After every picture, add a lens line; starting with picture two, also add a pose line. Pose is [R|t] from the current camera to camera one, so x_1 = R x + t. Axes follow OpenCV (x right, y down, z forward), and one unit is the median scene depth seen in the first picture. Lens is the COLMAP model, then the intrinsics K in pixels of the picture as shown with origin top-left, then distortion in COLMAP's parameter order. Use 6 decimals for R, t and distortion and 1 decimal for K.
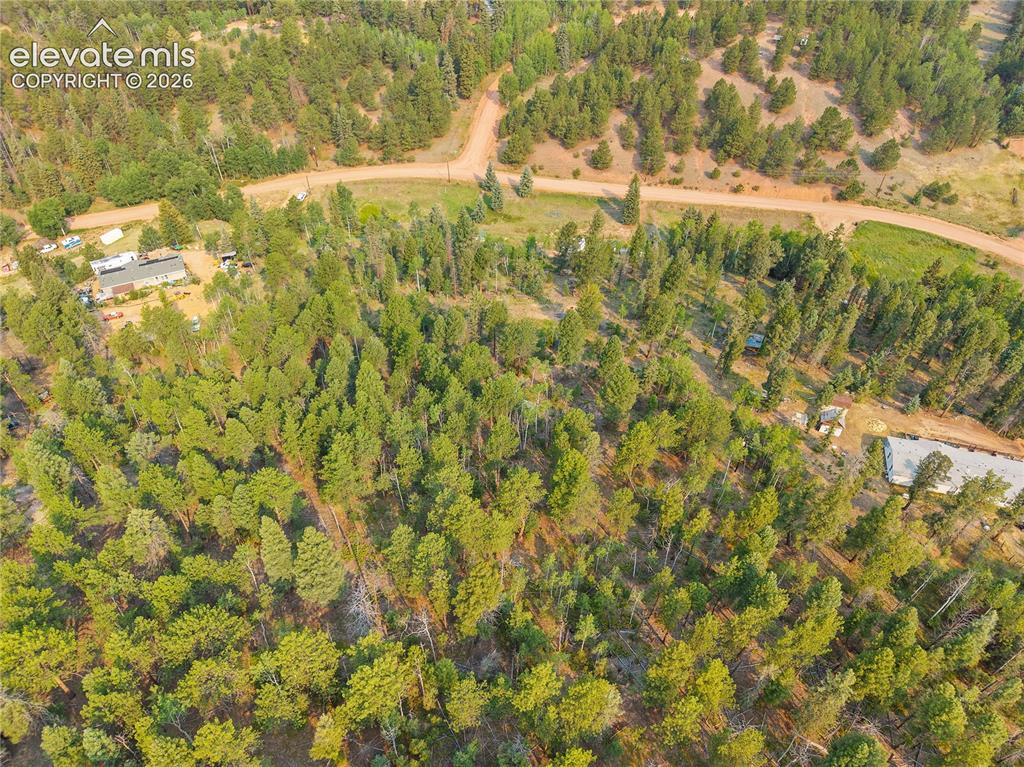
lens RADIAL K [[710.8, 0, 512.0], [0, 710.8, 383.5], [0, 0, 1]] dist [0.006125, 0.002809]
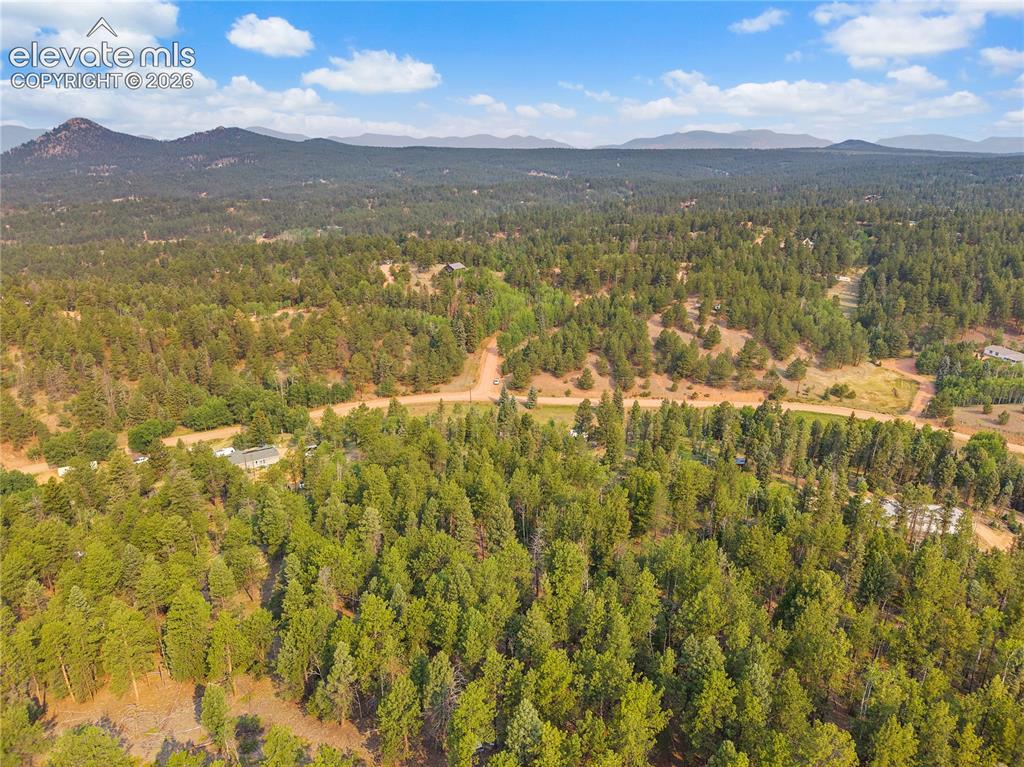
lens RADIAL K [[696.2, 0, 512.0], [0, 696.2, 383.5], [0, 0, 1]] dist [0.068885, -0.124653]
pose [[0.995083, -0.034997, 0.092651, -0.123481], [0.069939, 0.910669, -0.407174, 0.190010], [-0.070124, 0.411652, 0.908639, -0.144585]]
